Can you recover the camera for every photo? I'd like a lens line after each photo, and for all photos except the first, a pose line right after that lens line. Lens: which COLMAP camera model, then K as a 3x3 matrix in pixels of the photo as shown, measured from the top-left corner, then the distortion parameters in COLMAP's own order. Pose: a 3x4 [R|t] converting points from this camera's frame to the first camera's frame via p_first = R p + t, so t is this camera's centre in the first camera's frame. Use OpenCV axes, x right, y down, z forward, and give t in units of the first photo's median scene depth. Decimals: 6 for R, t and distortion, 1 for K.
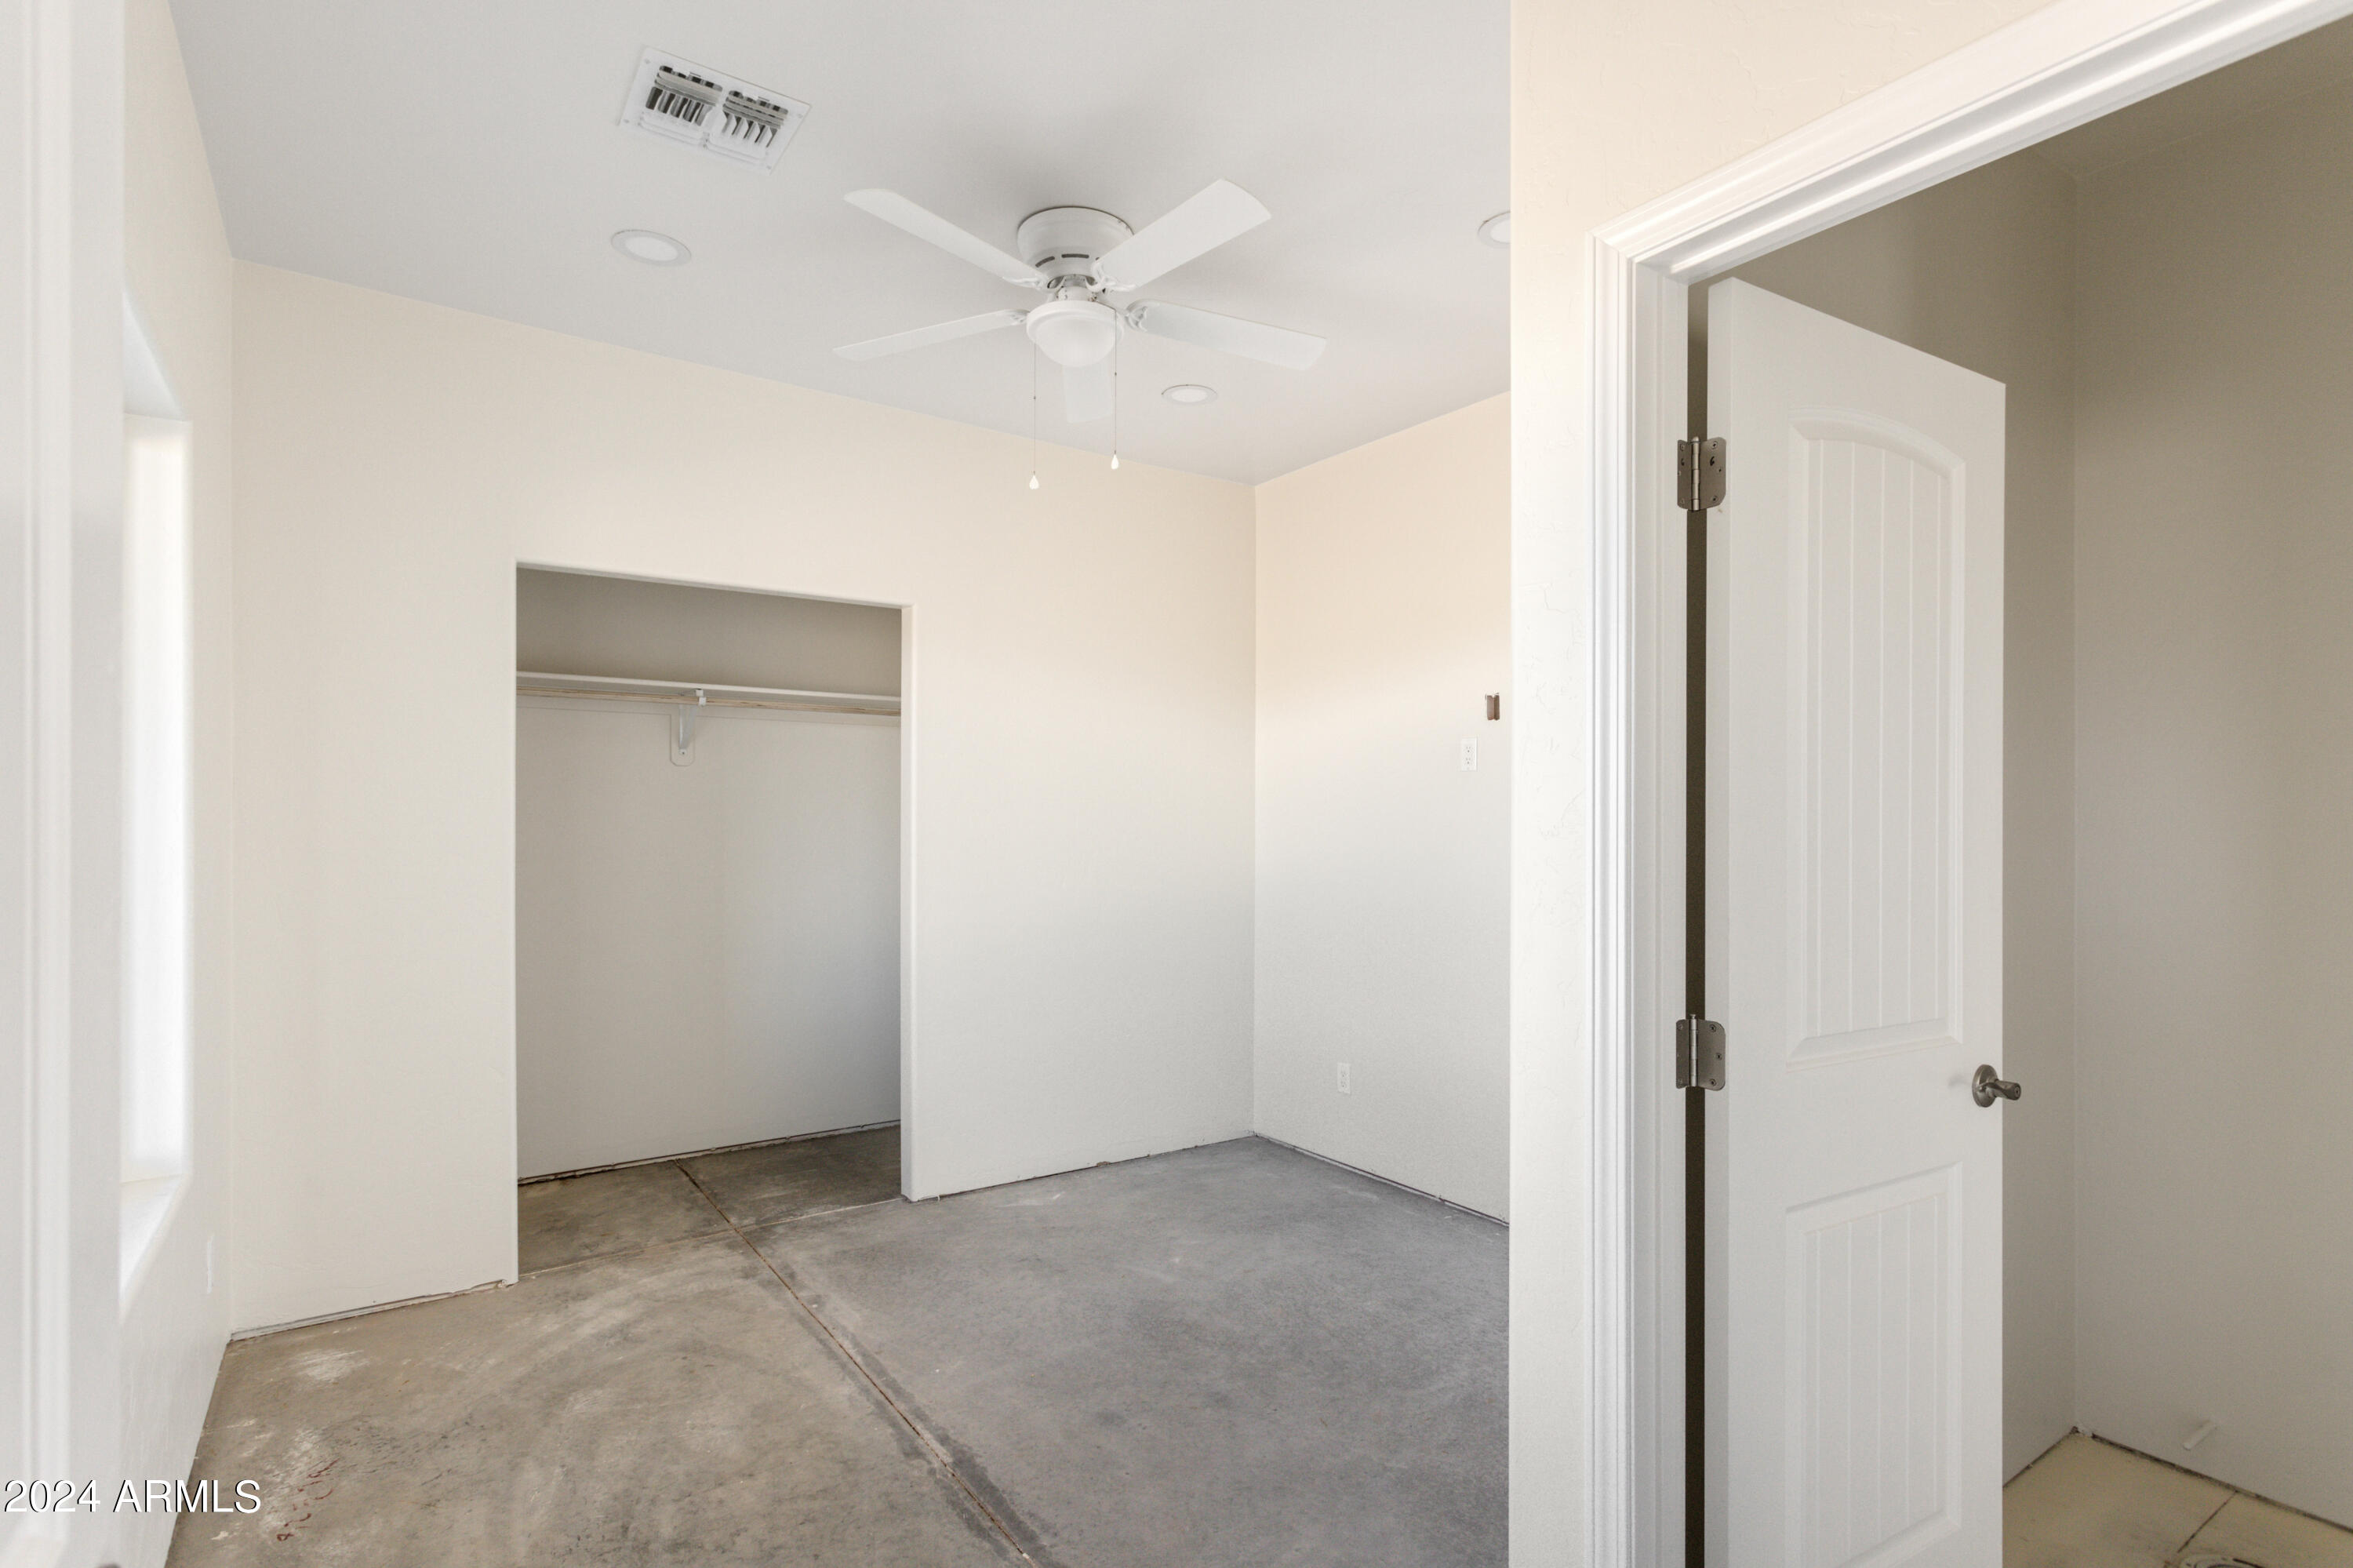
lens RADIAL K [[1135.4, 0, 1173.3], [0, 1135.4, 797.2], [0, 0, 1]] dist [0.001964, -0.000131]
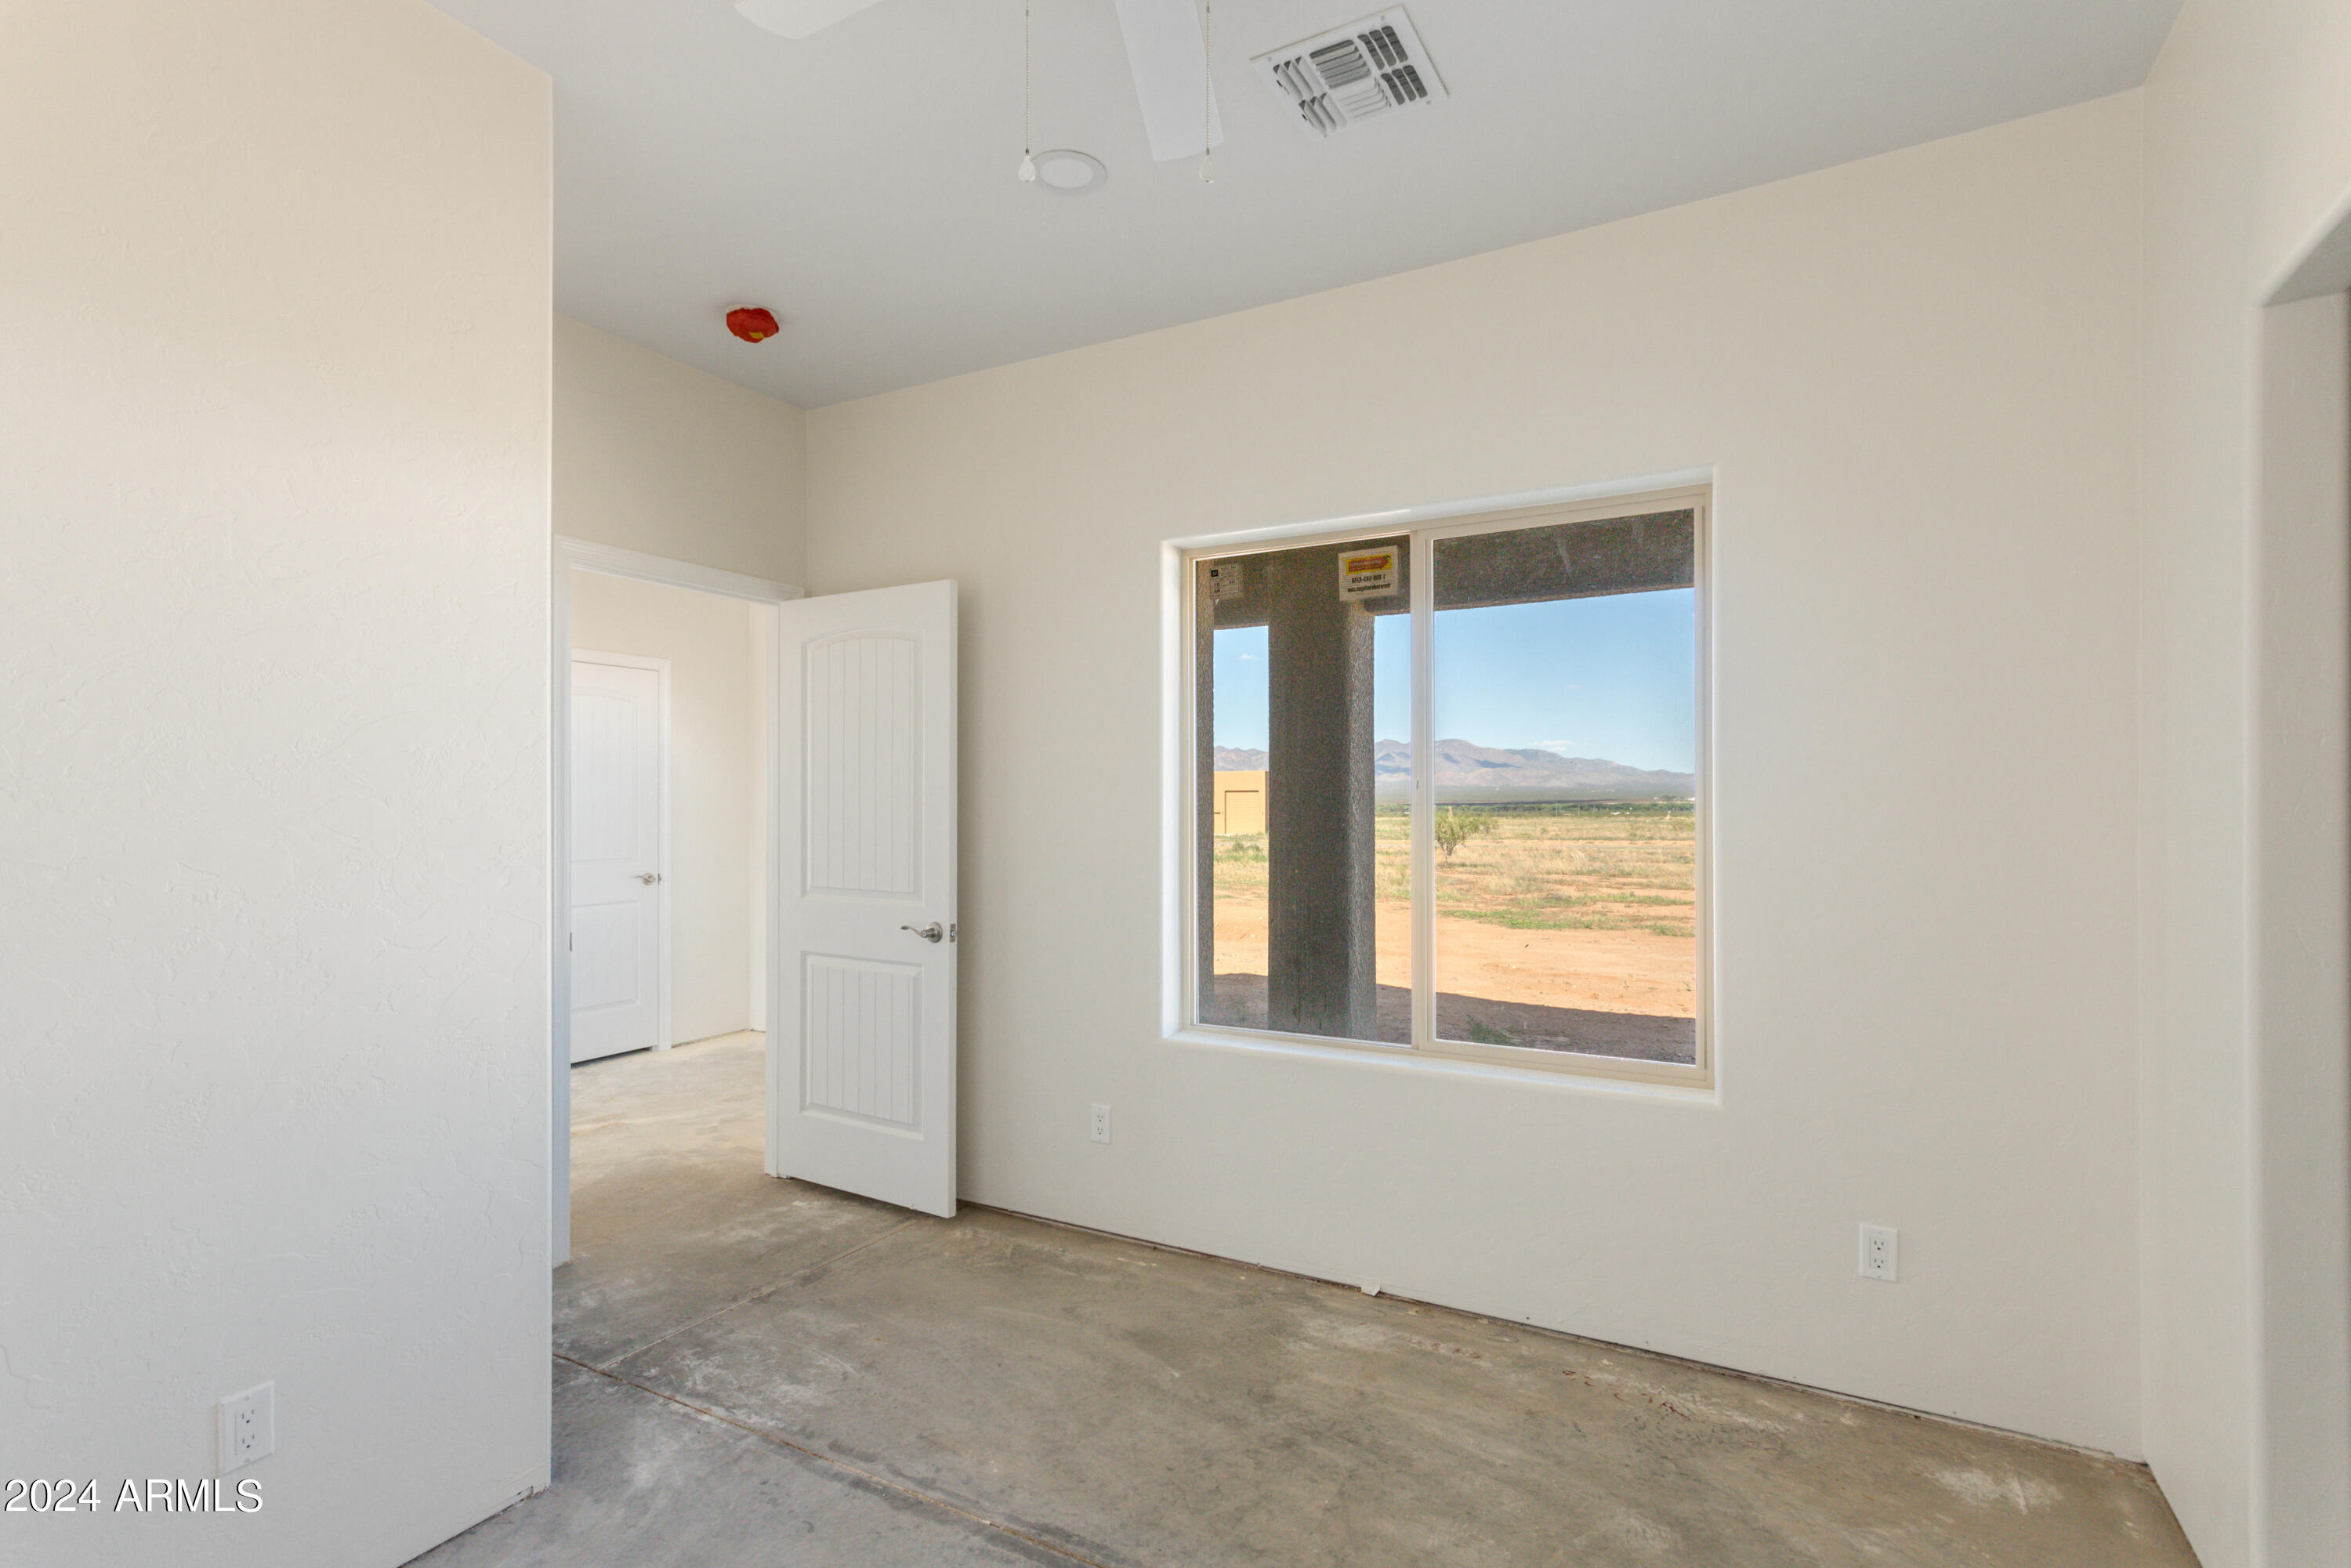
lens RADIAL K [[1134.4, 0, 1172.3], [0, 1134.4, 797.2], [0, 0, 1]] dist [0.001964, -0.000131]
pose [[-0.902400, -0.003089, -0.430888, 0.151109], [0.007367, 0.999718, -0.022596, 0.036344], [0.430836, -0.023565, -0.902122, 1.878211]]
